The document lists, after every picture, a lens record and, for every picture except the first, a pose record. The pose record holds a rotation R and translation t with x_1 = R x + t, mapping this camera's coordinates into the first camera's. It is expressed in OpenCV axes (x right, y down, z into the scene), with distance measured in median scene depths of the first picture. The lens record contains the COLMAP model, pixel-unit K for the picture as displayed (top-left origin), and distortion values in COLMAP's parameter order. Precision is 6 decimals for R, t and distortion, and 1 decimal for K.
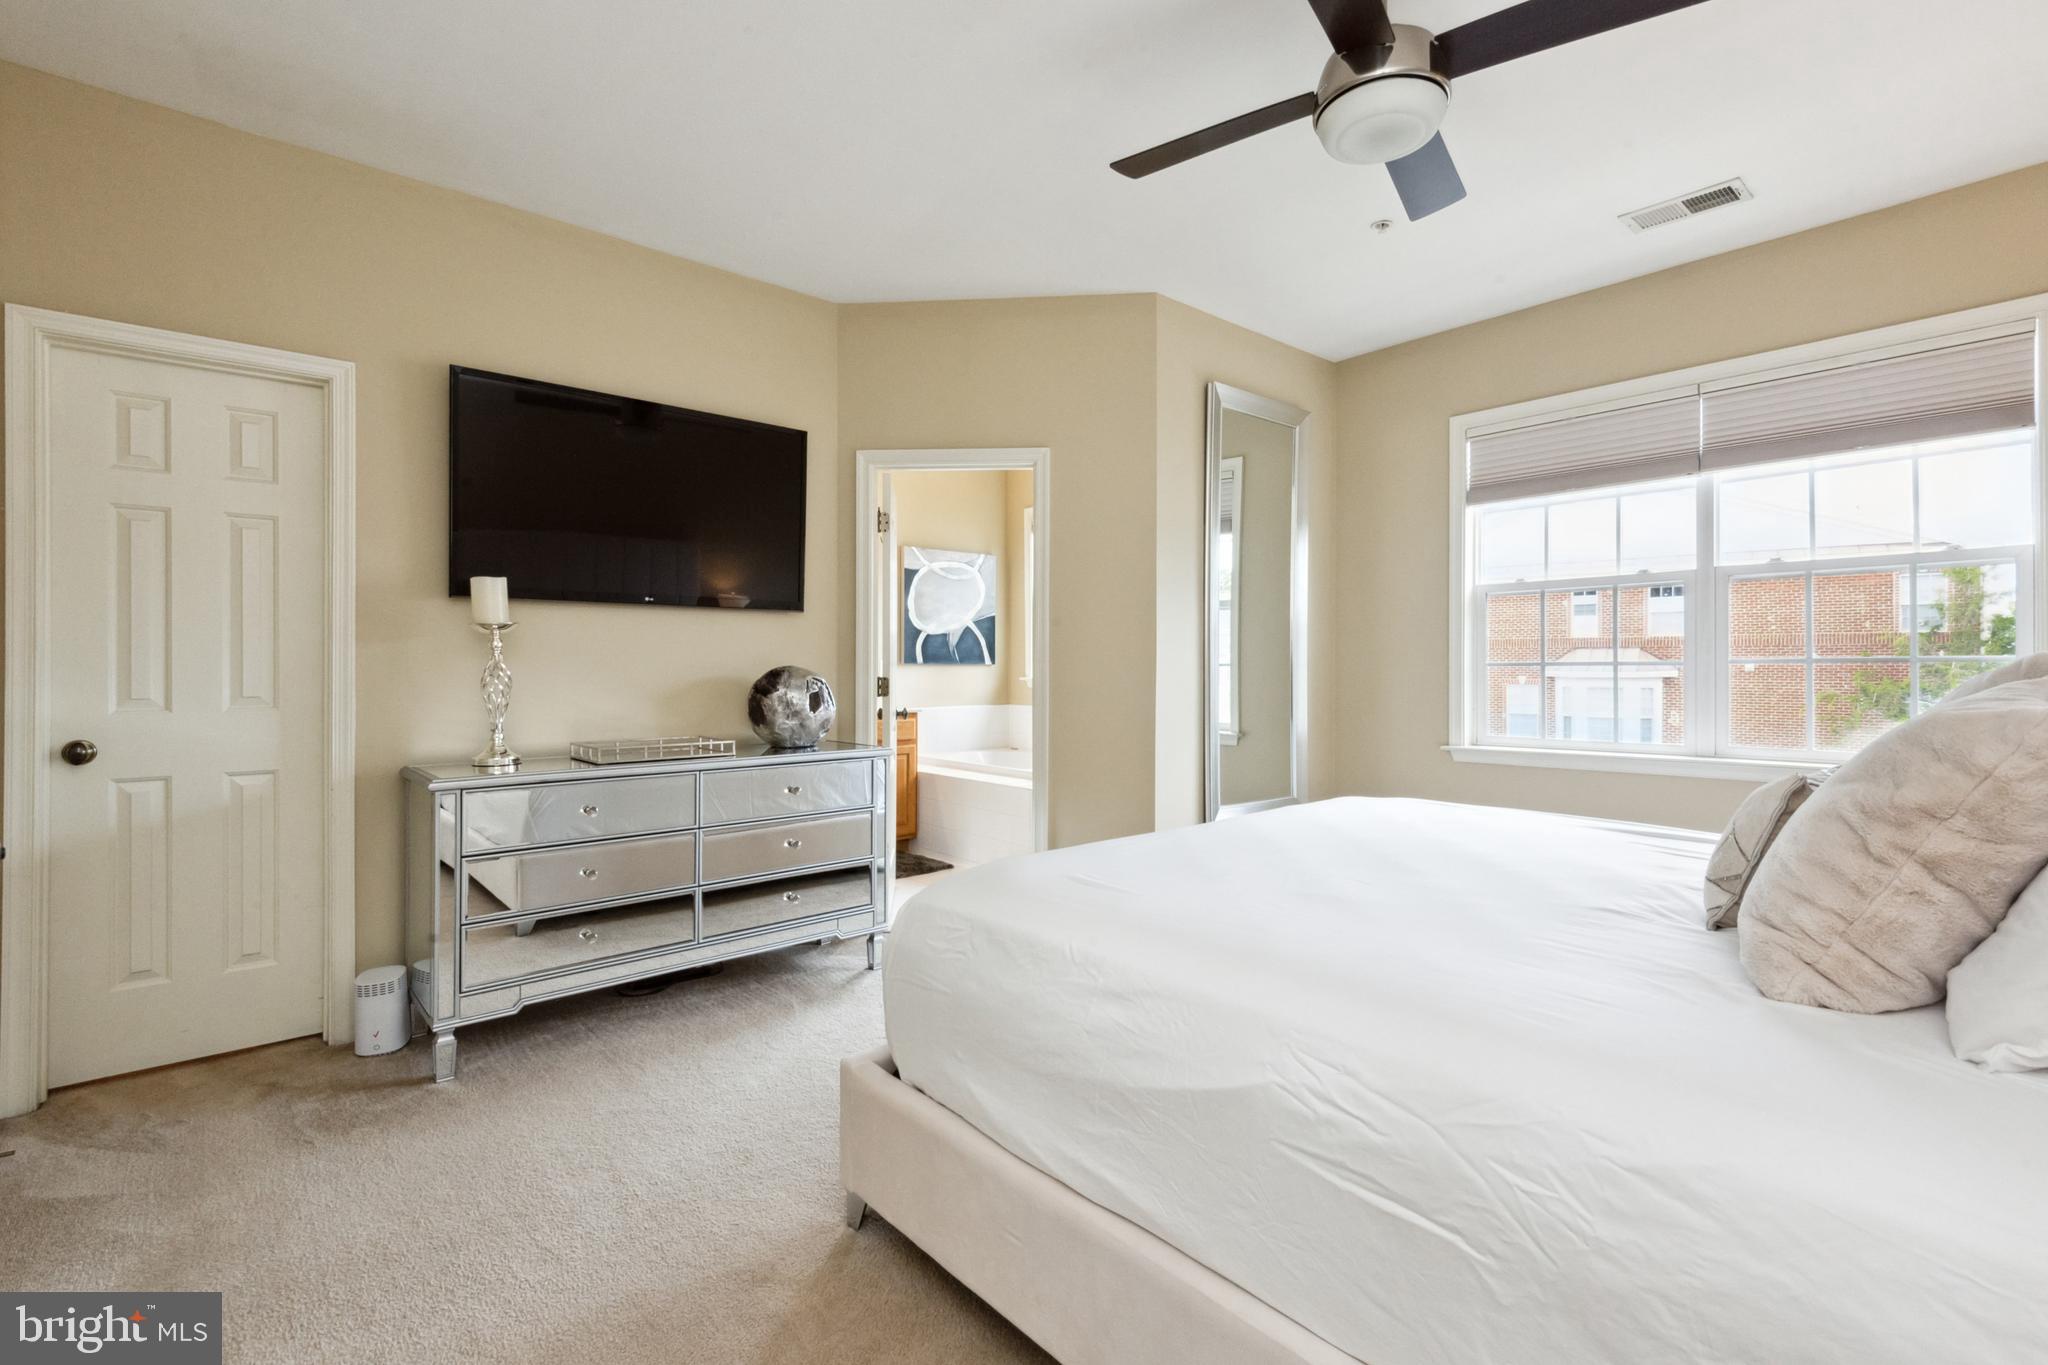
lens RADIAL K [[936.6, 0, 1021.4], [0, 936.6, 676.9], [0, 0, 1]] dist [0.036450, -0.019033]
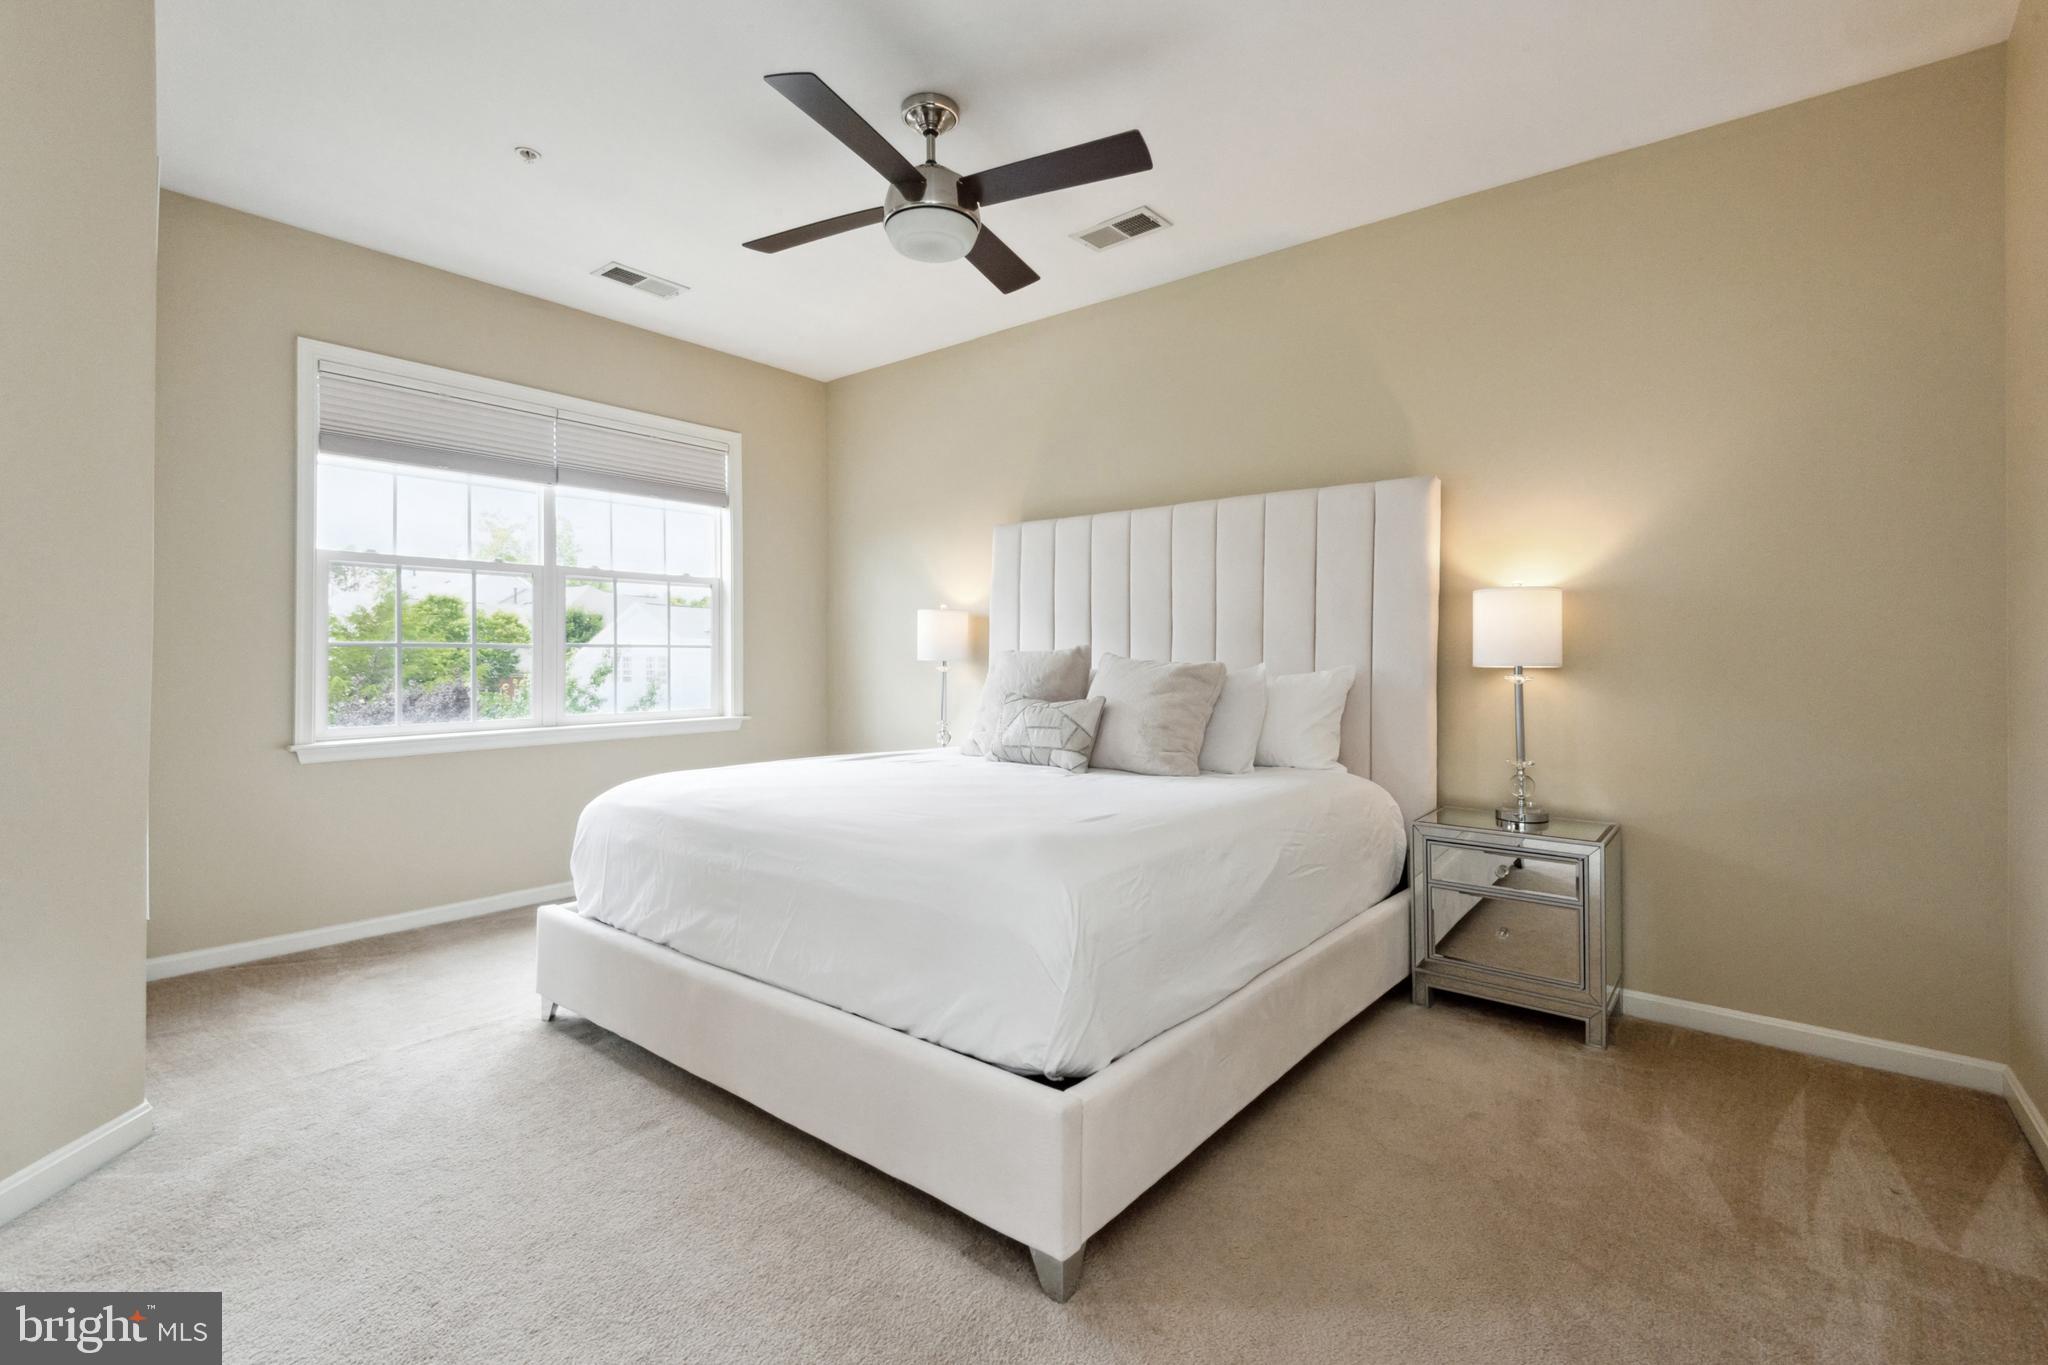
lens RADIAL K [[936.6, 0, 1021.4], [0, 936.6, 676.9], [0, 0, 1]] dist [0.036450, -0.019033]
pose [[-0.198456, -0.023150, 0.979836, -0.511280], [0.006719, 0.999665, 0.024980, -0.001368], [-0.980087, 0.011541, -0.198234, 0.614436]]
